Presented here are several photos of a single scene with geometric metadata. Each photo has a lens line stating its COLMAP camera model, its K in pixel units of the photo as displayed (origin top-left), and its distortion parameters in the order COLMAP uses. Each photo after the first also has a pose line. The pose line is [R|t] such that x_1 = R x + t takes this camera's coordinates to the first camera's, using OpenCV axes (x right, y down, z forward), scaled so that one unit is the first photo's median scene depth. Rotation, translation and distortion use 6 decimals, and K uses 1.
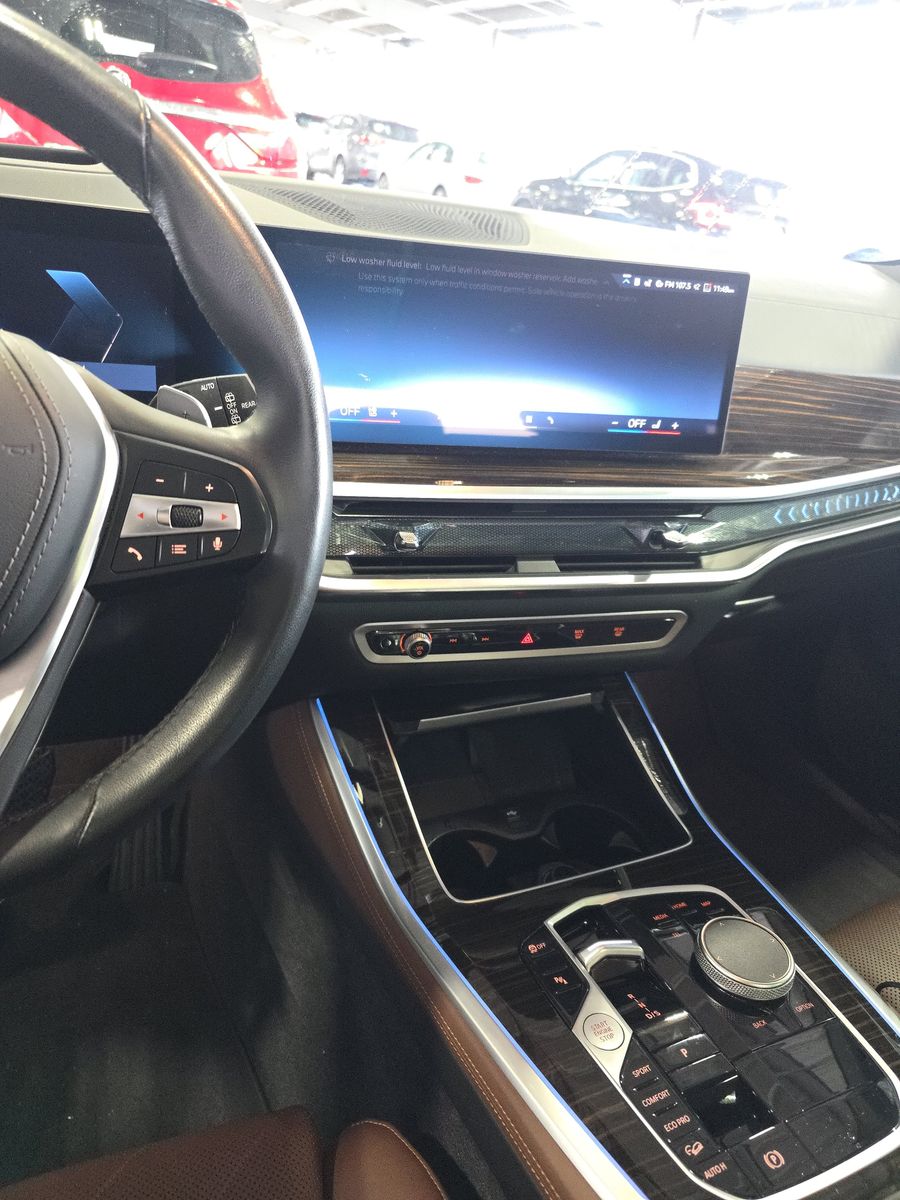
lens RADIAL K [[805.5, 0, 450.0], [0, 805.5, 600.0], [0, 0, 1]] dist [-0.003582, -0.005203]
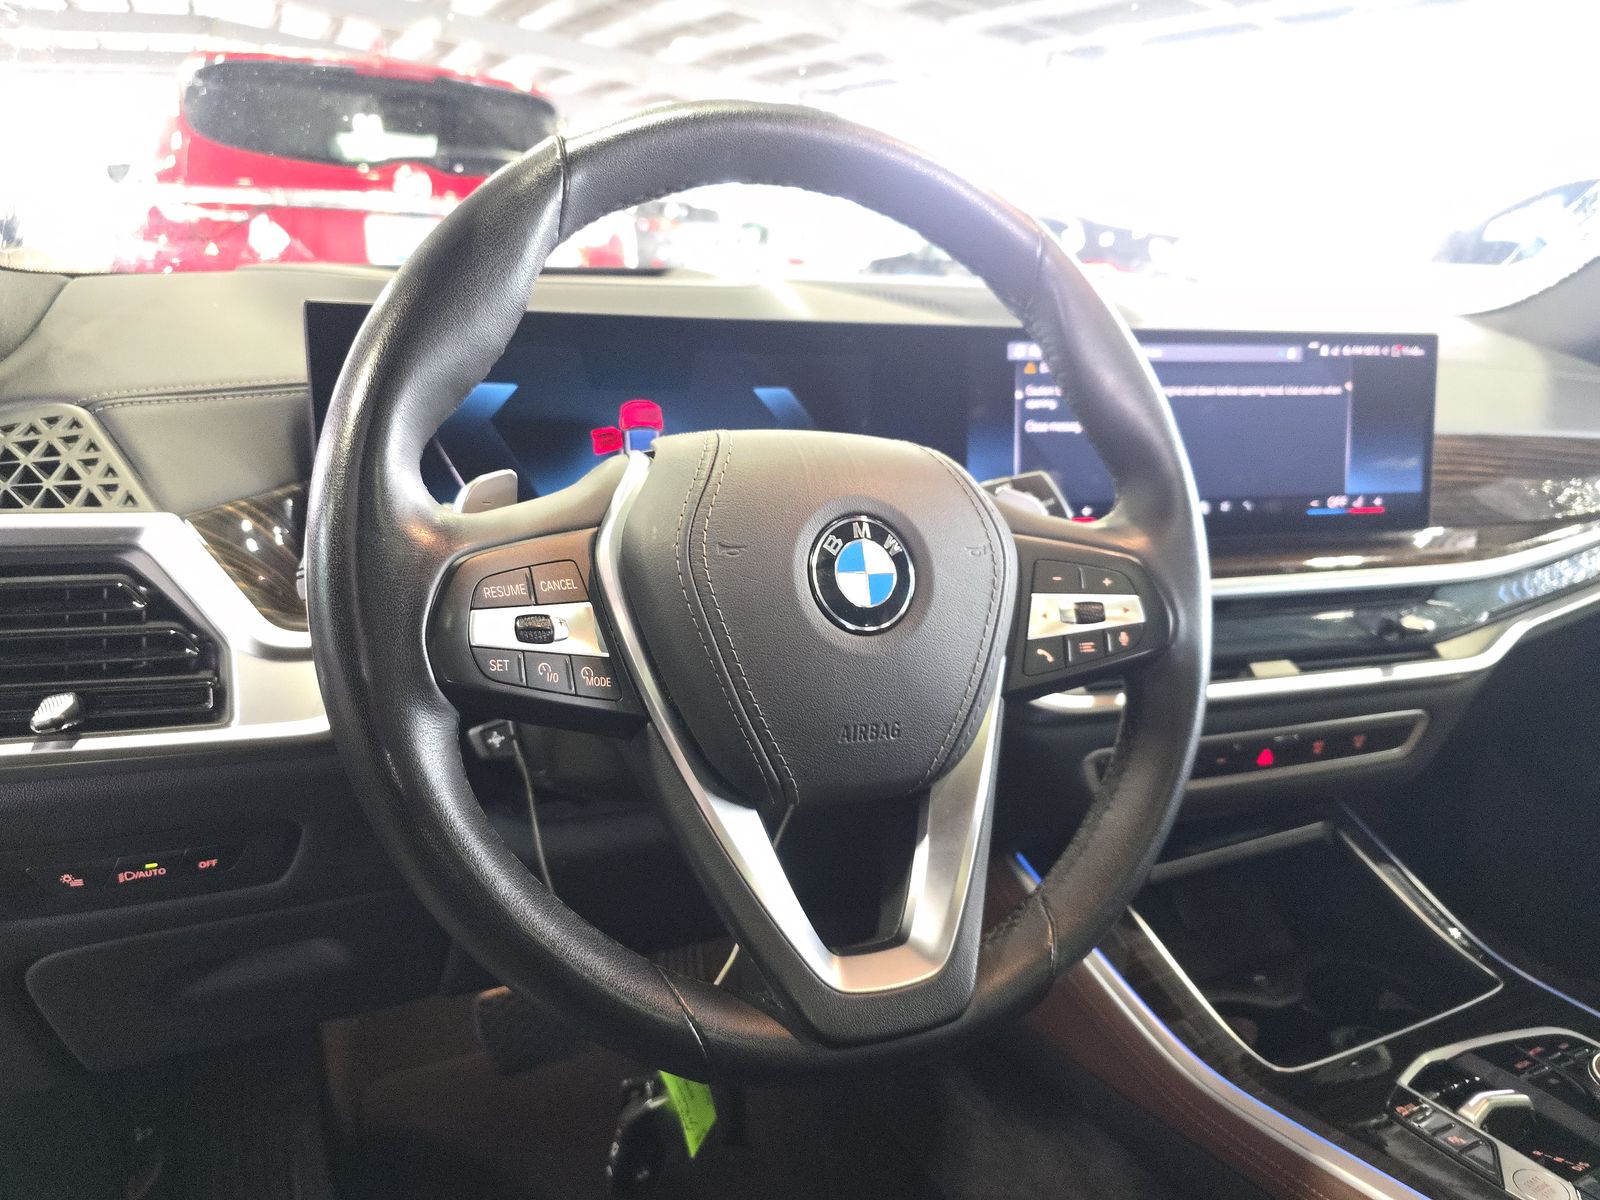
lens RADIAL K [[1086.7, 0, 800.0], [0, 1086.7, 600.0], [0, 0, 1]] dist [-0.023248, -0.003184]
pose [[0.996052, -0.087991, 0.011773, -0.393005], [0.088679, 0.980004, -0.178124, 0.045902], [0.004136, 0.178465, 0.983938, -0.154078]]
